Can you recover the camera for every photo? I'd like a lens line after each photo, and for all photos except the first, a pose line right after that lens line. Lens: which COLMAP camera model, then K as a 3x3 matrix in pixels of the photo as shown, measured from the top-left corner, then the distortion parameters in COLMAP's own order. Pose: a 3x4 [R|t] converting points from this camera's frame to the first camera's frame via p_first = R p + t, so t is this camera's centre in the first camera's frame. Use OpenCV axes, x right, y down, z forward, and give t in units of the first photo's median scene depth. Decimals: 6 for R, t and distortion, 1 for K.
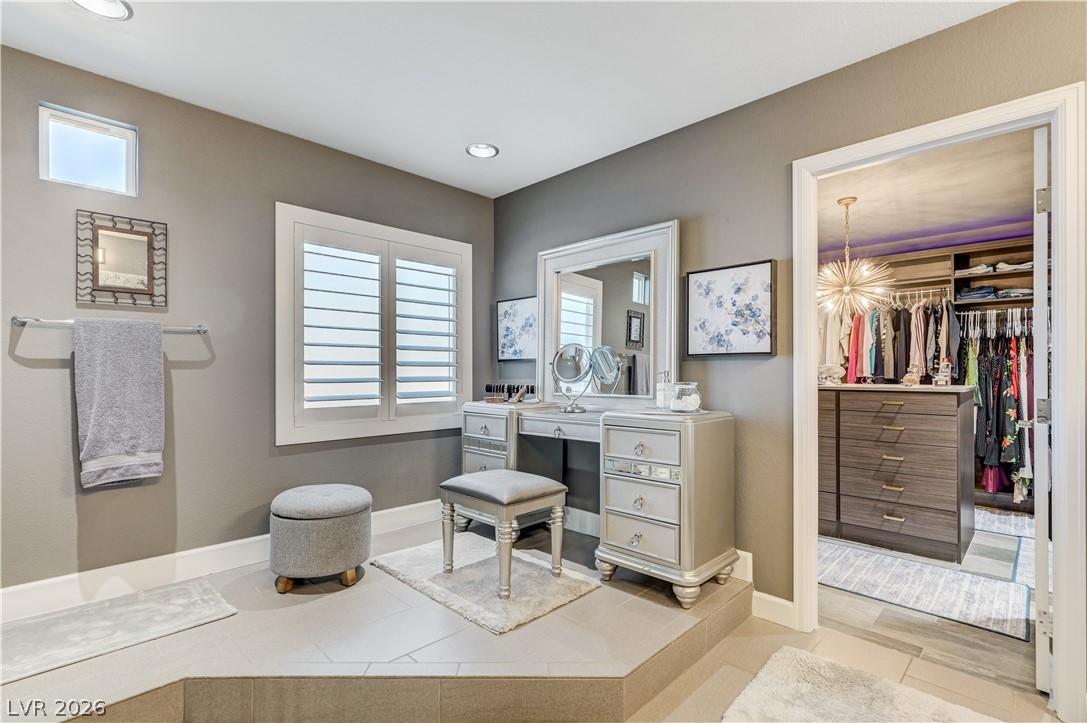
lens RADIAL K [[506.3, 0, 544.2], [0, 506.3, 367.5], [0, 0, 1]] dist [0.001705, 0.000191]
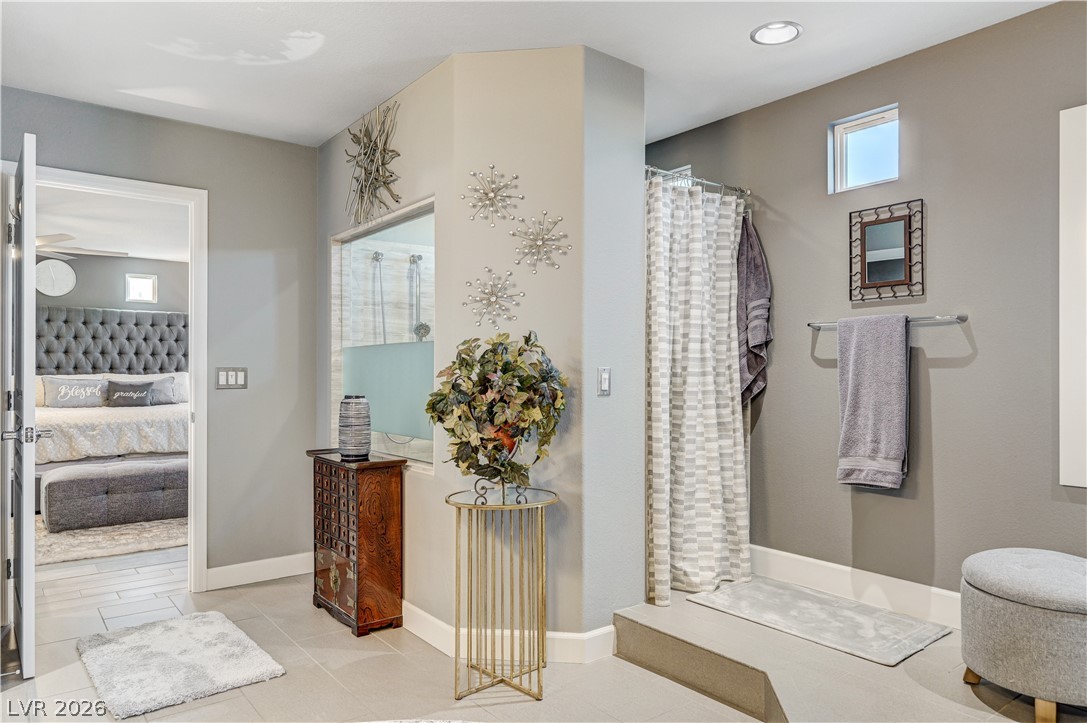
lens RADIAL K [[705.4, 0, 542.9], [0, 705.4, 365.3], [0, 0, 1]] dist [-0.005474, -0.001444]
pose [[-0.129681, -0.008194, -0.991522, 0.561630], [0.004855, 0.999949, -0.008898, 0.006592], [0.991544, -0.005968, -0.129634, 0.558990]]
